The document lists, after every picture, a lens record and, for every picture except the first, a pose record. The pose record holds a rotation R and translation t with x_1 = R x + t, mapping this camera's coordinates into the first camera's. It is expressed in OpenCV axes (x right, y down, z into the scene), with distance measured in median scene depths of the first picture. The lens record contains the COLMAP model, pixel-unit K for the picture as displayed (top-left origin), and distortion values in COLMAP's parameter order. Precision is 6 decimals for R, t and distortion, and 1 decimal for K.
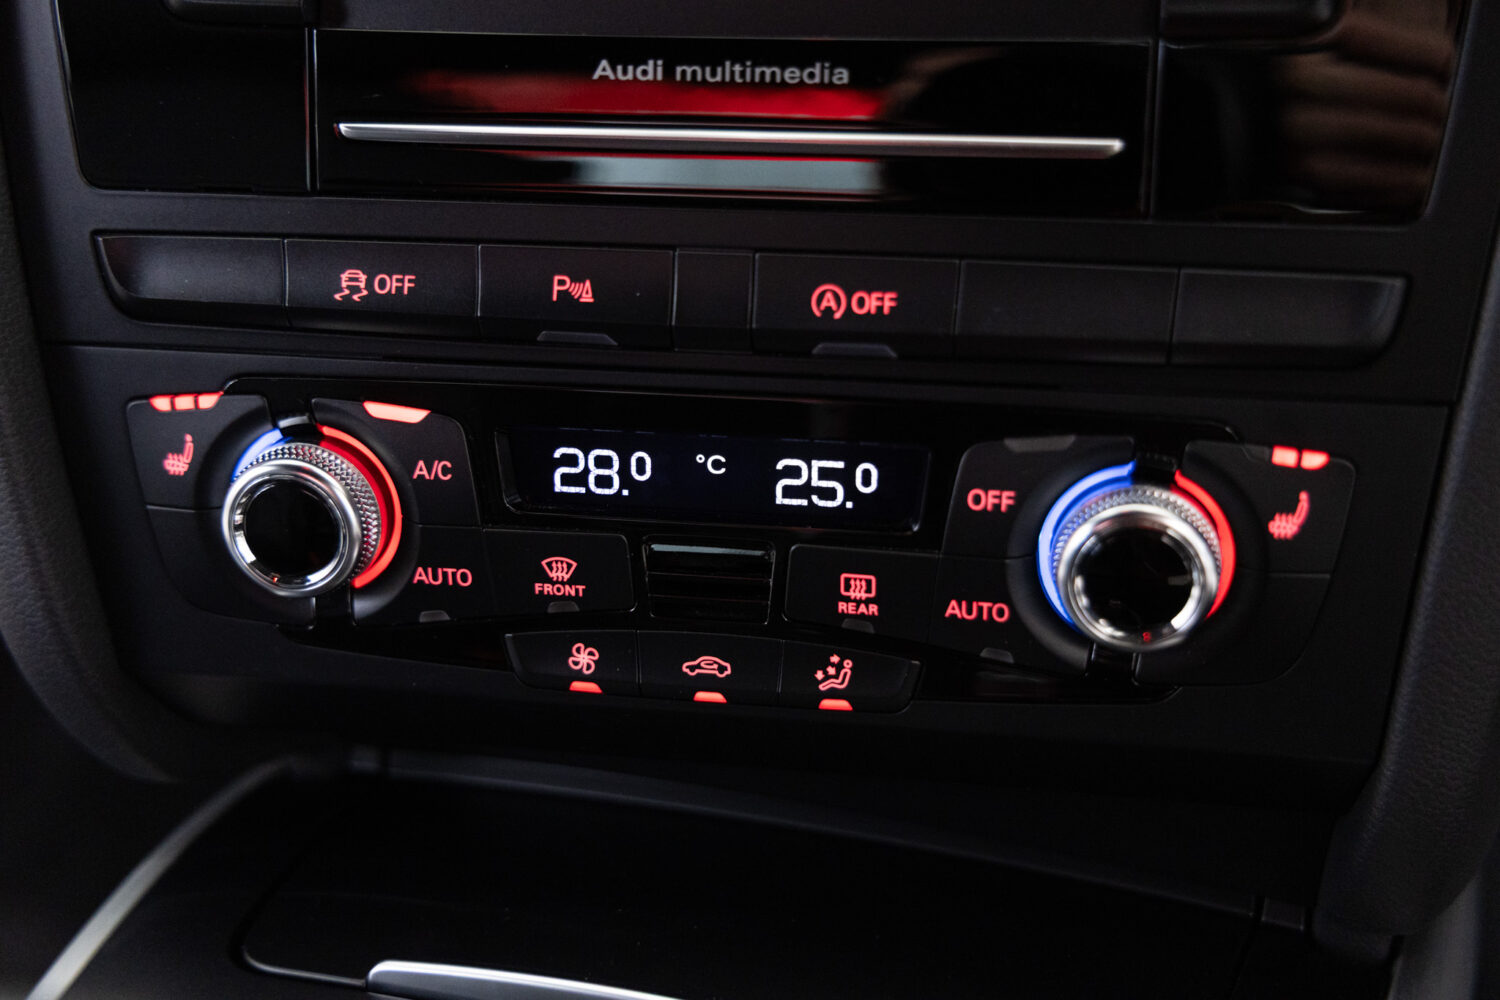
lens RADIAL K [[1989.8, 0, 759.8], [0, 1989.8, 494.3], [0, 0, 1]] dist [-0.010906, 0.000000]
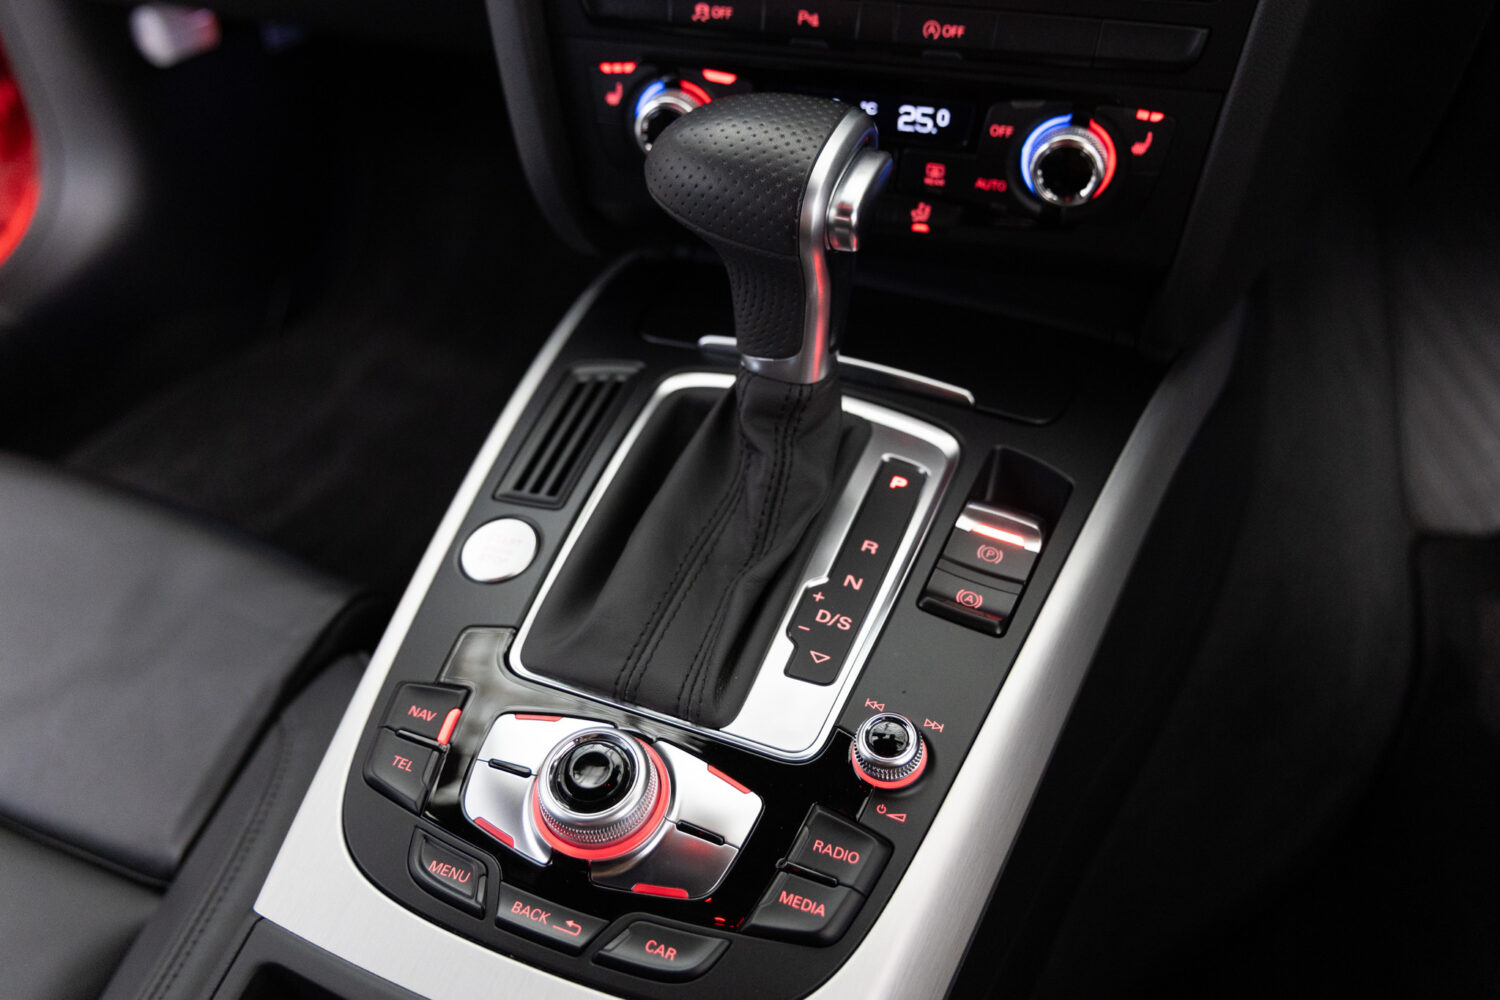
lens RADIAL K [[1358.1, 0, 754.0], [0, 1358.1, 497.2], [0, 0, 1]] dist [0.005856, 0.006094]
pose [[0.996987, 0.054141, -0.055556, -0.044793], [-0.037759, 0.964295, 0.262125, 0.009513], [0.067765, -0.259237, 0.963433, -0.509557]]
